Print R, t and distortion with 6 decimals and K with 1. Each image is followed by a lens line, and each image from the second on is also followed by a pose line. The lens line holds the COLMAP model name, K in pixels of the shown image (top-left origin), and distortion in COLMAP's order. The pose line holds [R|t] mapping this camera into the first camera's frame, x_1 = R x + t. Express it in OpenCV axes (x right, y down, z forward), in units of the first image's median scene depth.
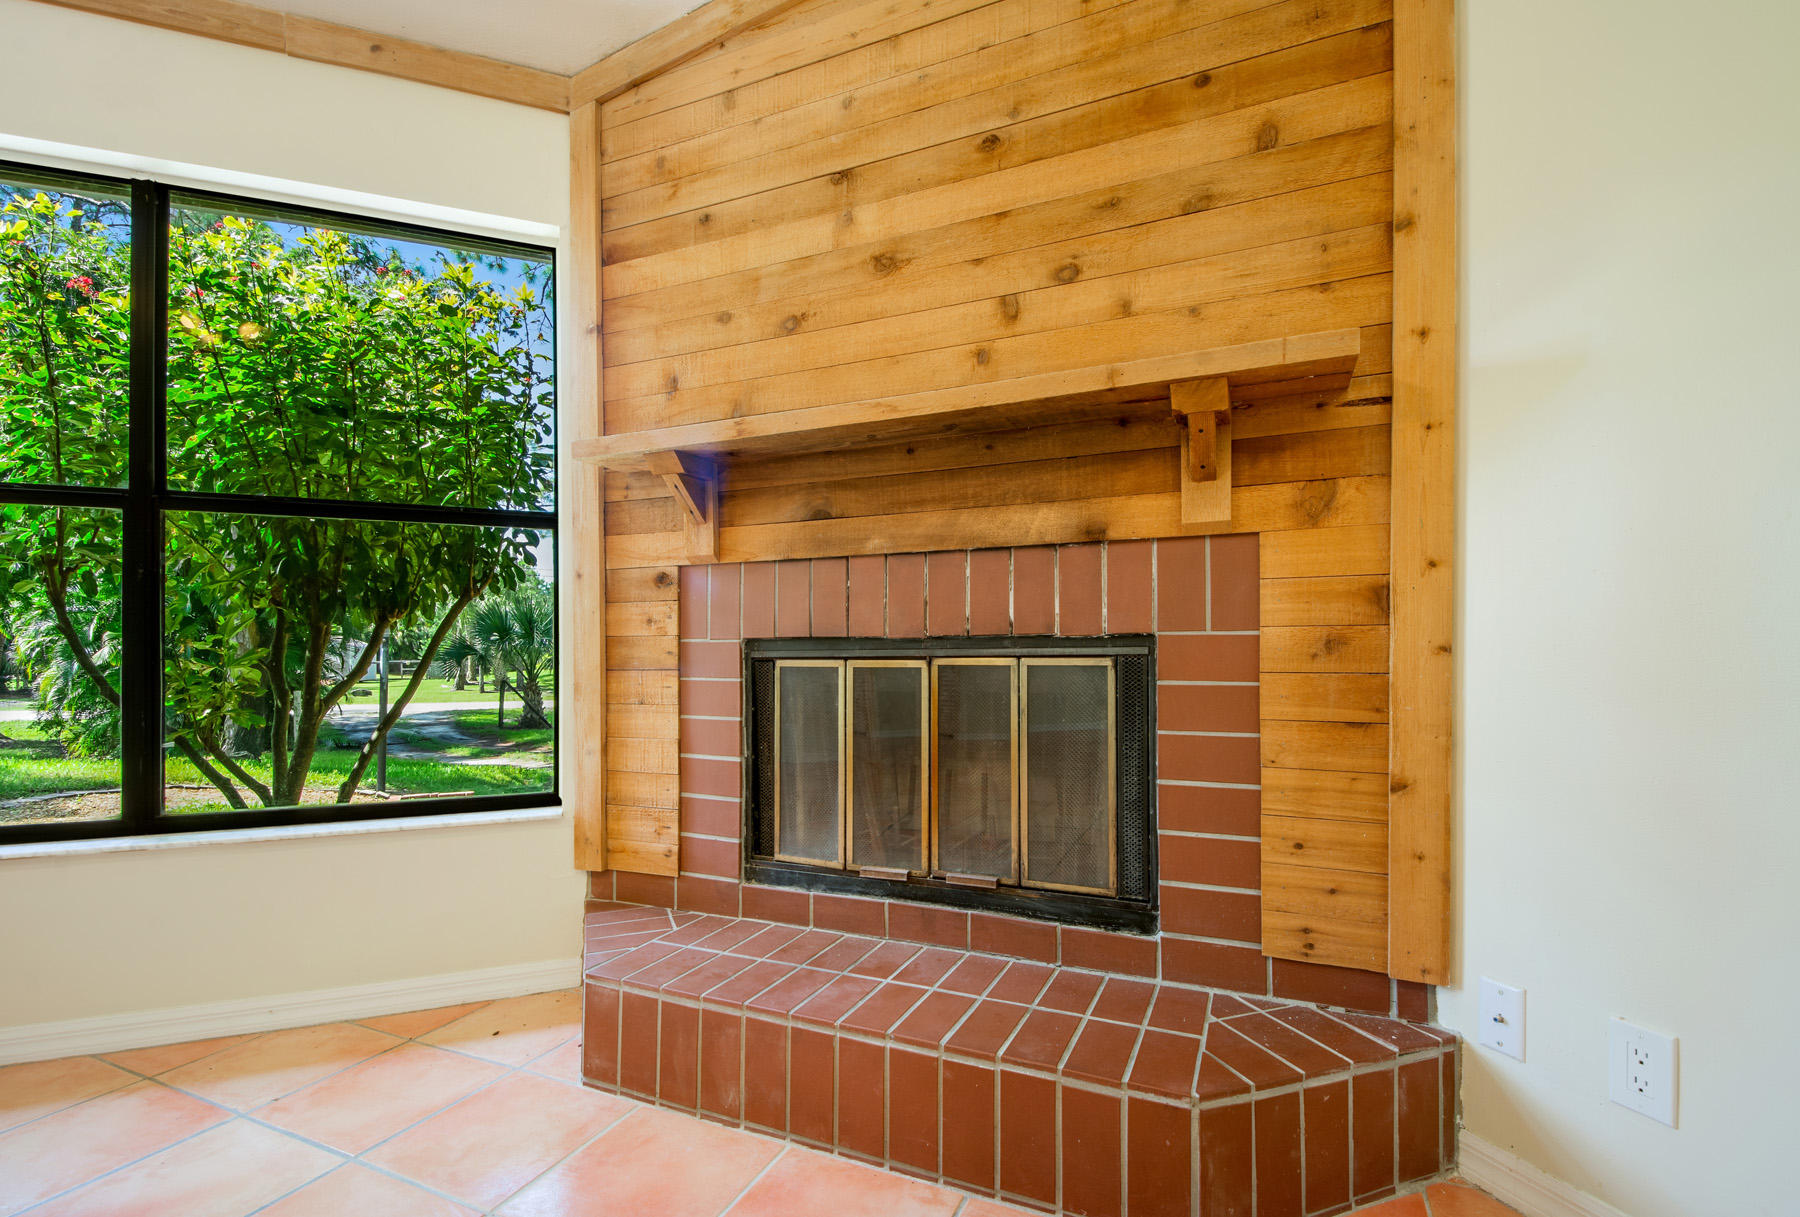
lens RADIAL K [[815.5, 0, 882.4], [0, 815.5, 648.6], [0, 0, 1]] dist [0.015952, -0.012559]
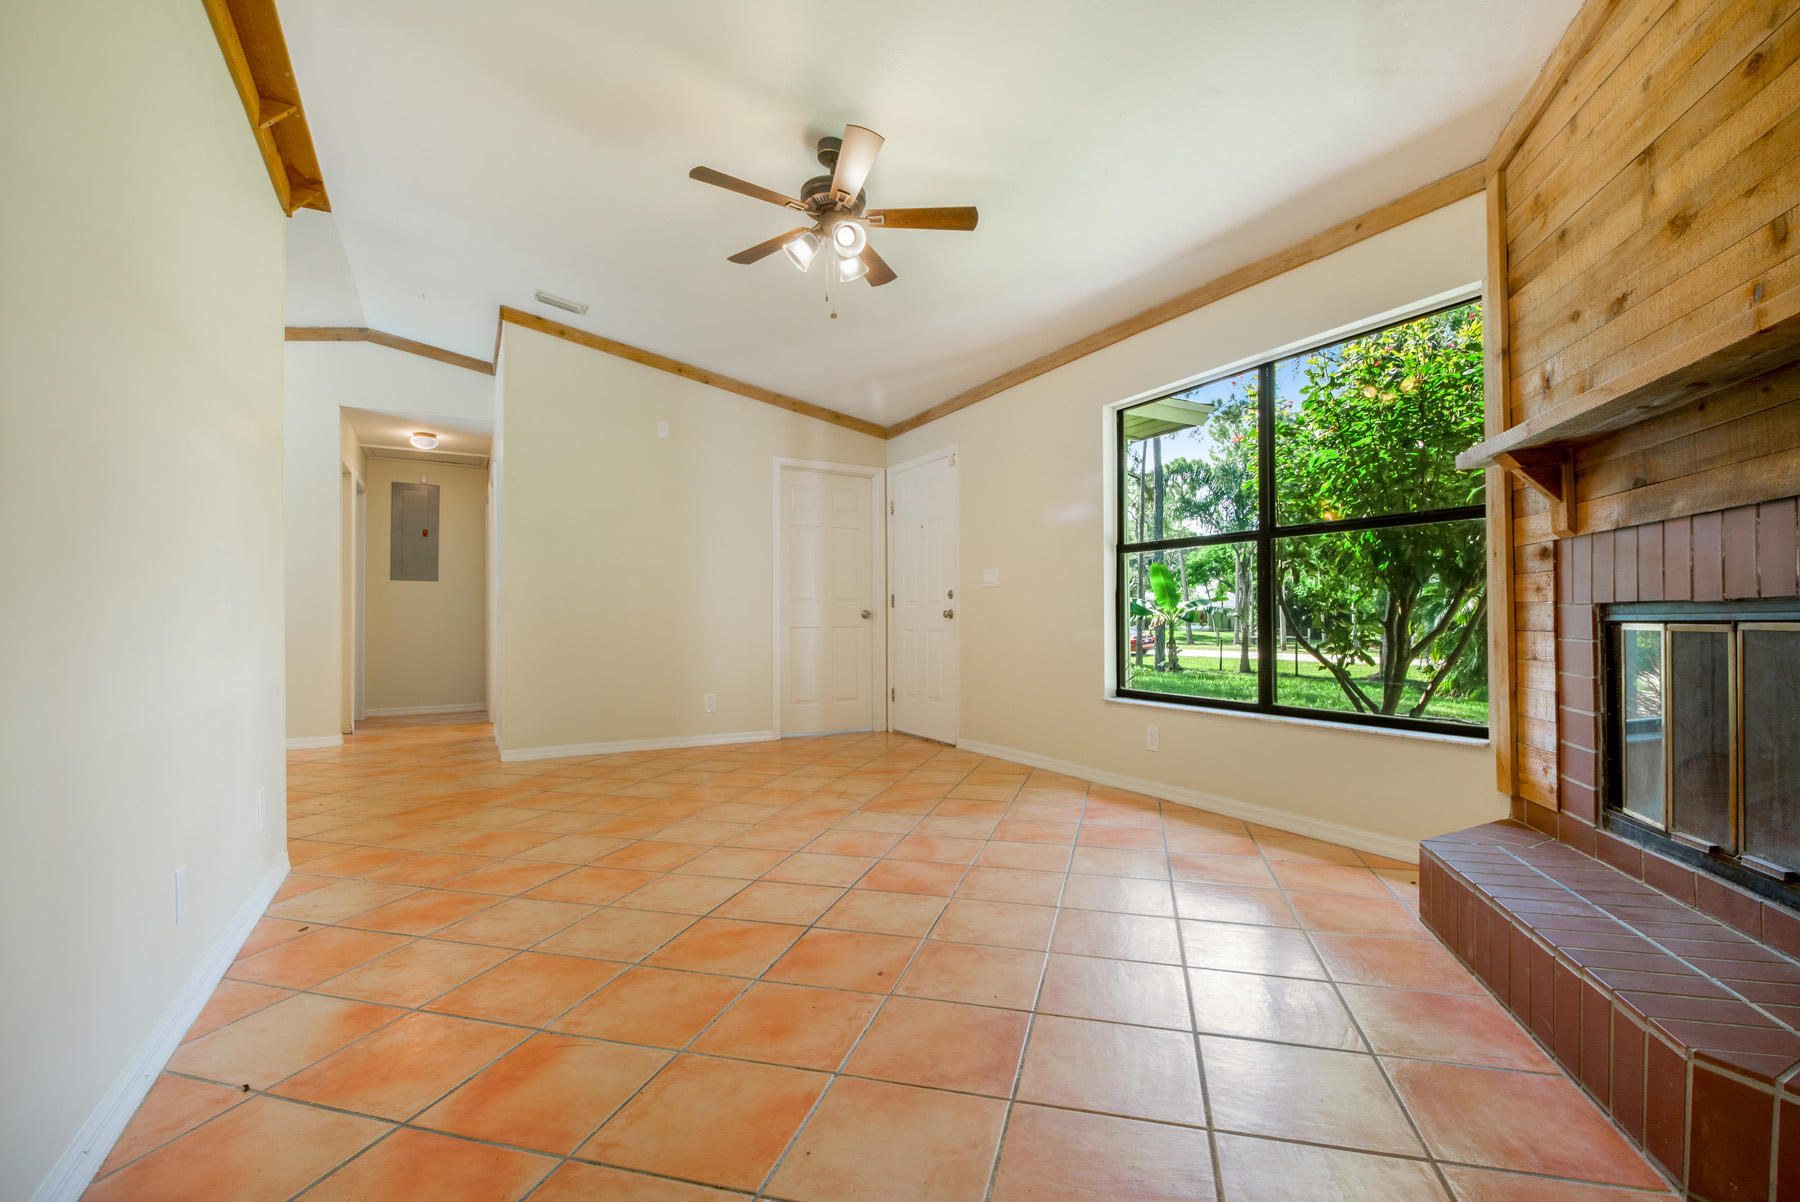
lens RADIAL K [[782.5, 0, 898.5], [0, 782.5, 606.4], [0, 0, 1]] dist [0.036400, -0.015375]
pose [[0.125823, -0.010262, -0.992000, 0.828728], [0.004976, 0.999940, -0.009713, -0.002364], [0.992040, -0.003714, 0.125867, -0.062300]]
